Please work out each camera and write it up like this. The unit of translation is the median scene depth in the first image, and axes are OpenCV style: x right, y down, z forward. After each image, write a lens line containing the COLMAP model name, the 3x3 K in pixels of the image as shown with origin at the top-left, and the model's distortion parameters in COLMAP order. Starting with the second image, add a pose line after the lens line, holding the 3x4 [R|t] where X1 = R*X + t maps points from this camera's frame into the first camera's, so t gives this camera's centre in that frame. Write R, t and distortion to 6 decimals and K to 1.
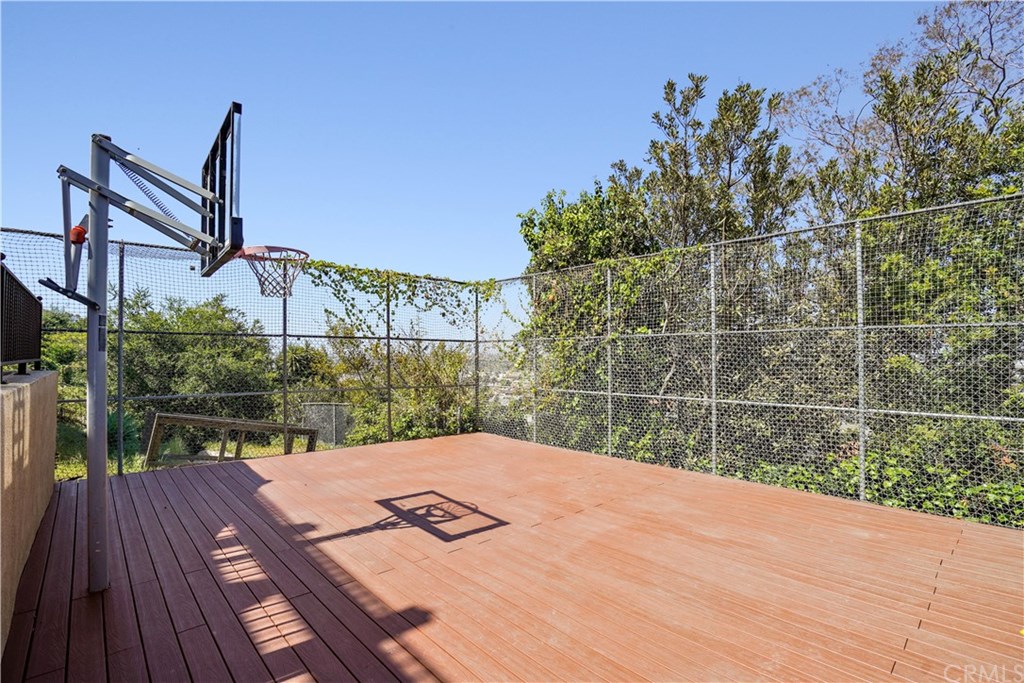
lens RADIAL K [[494.6, 0, 512.0], [0, 494.6, 341.5], [0, 0, 1]] dist [-0.050912, 0.023223]
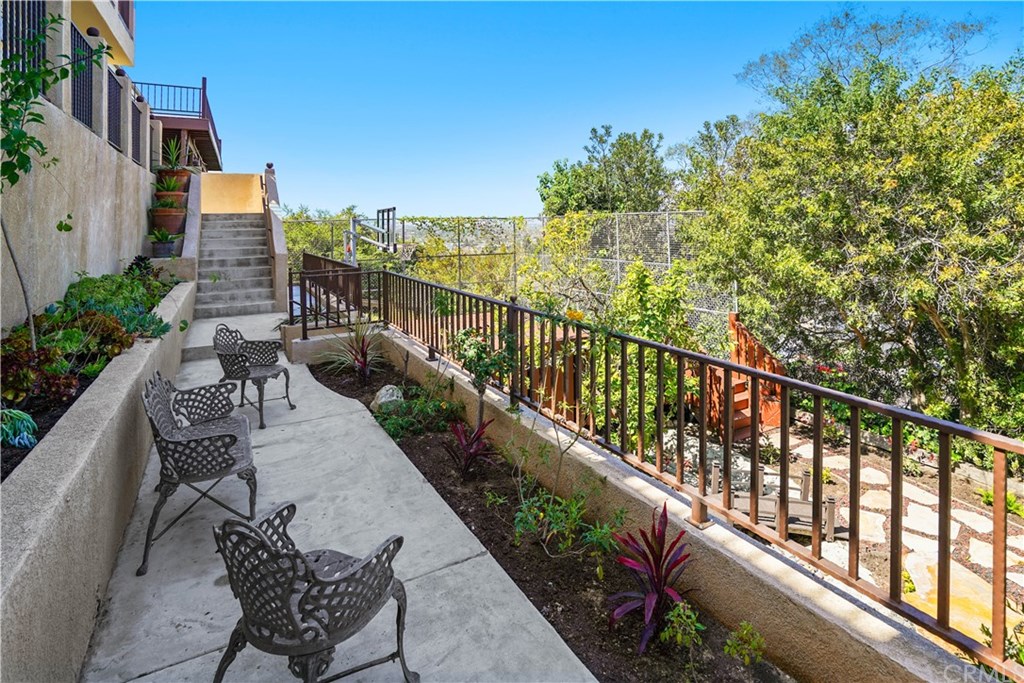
lens RADIAL K [[494.6, 0, 512.0], [0, 494.6, 341.5], [0, 0, 1]] dist [-0.050912, 0.023223]
pose [[0.980237, 0.044095, -0.192848, 0.309807], [0.003701, 0.970583, 0.240740, -0.142692], [0.197791, -0.236696, 0.951238, -0.775441]]
